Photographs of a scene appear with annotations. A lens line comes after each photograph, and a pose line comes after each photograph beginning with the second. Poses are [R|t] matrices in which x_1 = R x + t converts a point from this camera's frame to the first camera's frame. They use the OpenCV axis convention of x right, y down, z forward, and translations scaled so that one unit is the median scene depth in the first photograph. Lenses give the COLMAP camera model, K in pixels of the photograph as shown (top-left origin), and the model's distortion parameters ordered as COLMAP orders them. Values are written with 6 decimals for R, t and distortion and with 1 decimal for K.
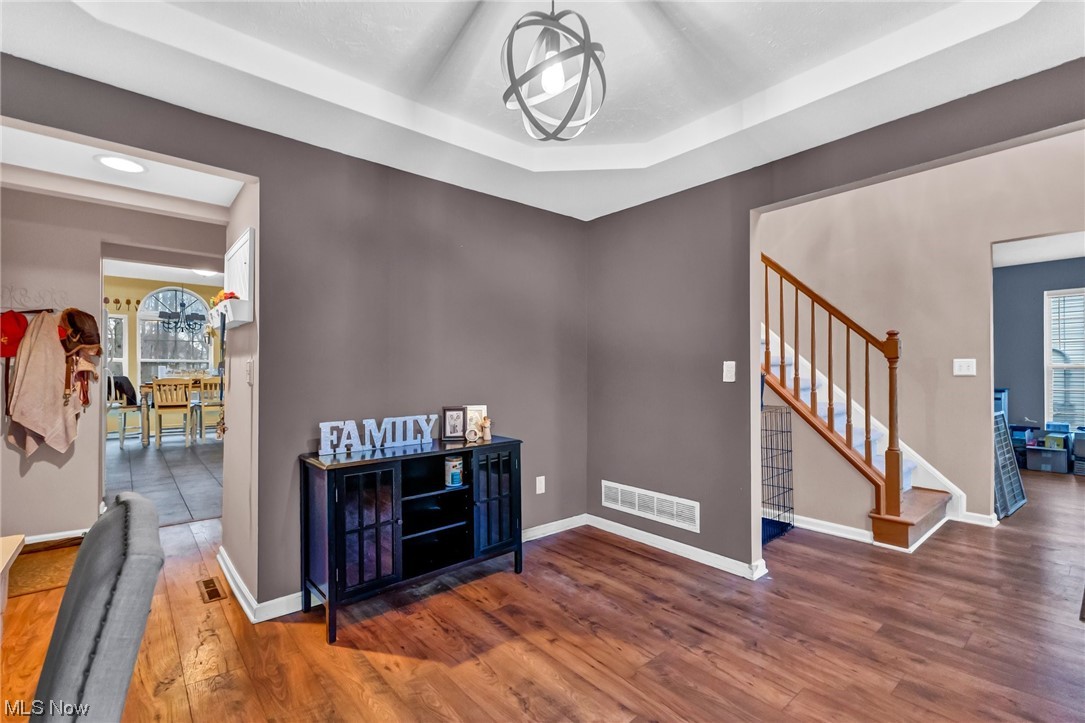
lens RADIAL K [[485.1, 0, 539.8], [0, 485.1, 368.0], [0, 0, 1]] dist [0.000776, -0.000164]
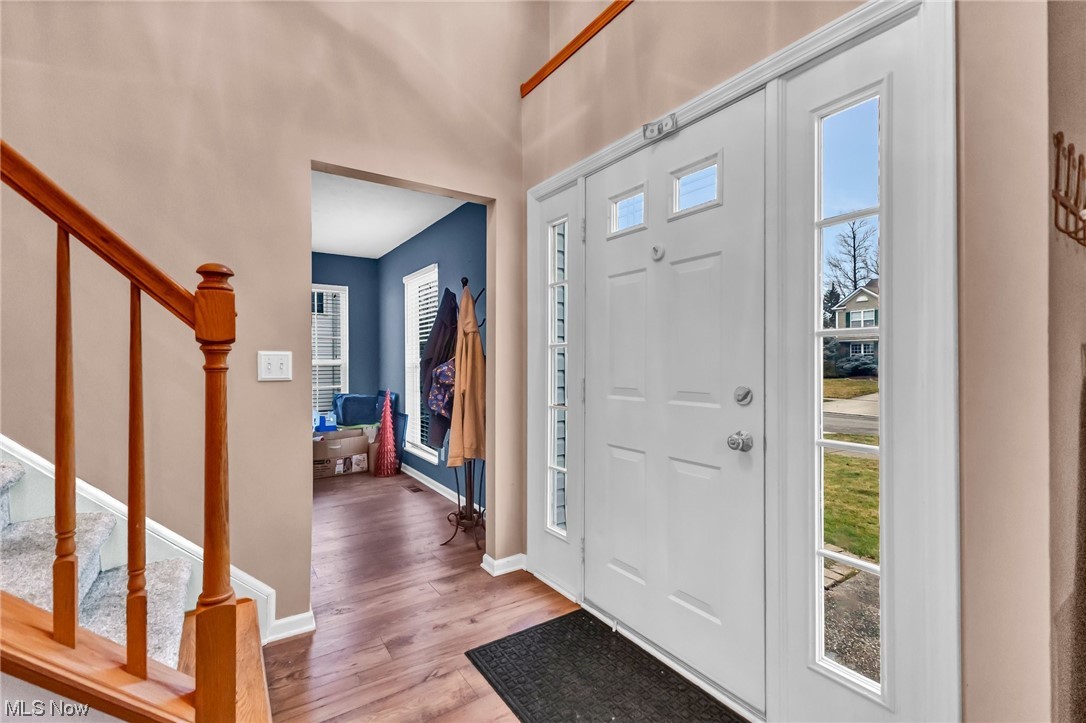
lens RADIAL K [[485.5, 0, 540.3], [0, 485.5, 368.0], [0, 0, 1]] dist [0.000776, -0.000164]
pose [[0.105080, -0.005168, 0.994450, 0.391955], [-0.007877, 0.999951, 0.006029, -0.005503], [-0.994433, -0.008467, 0.105034, 0.713233]]
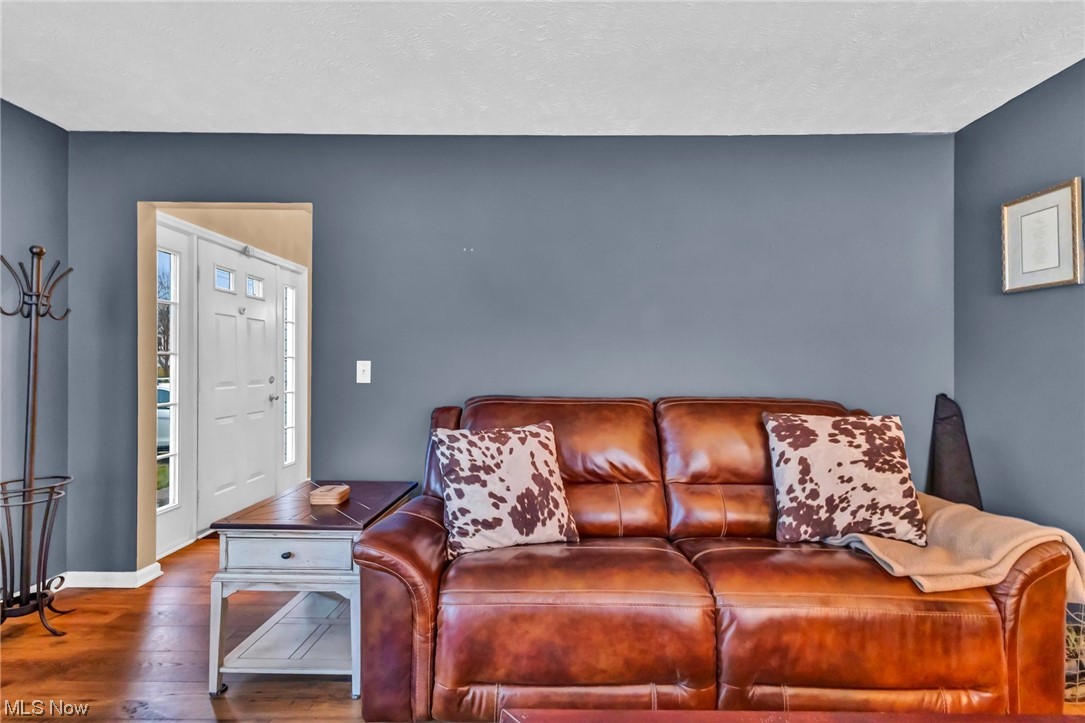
lens RADIAL K [[485.1, 0, 539.8], [0, 485.1, 368.0], [0, 0, 1]] dist [0.000776, -0.000164]
pose [[-0.656490, 0.004574, -0.754321, 1.567642], [0.004943, 0.999986, 0.001762, -0.005242], [0.754318, -0.002572, -0.656504, 2.121410]]
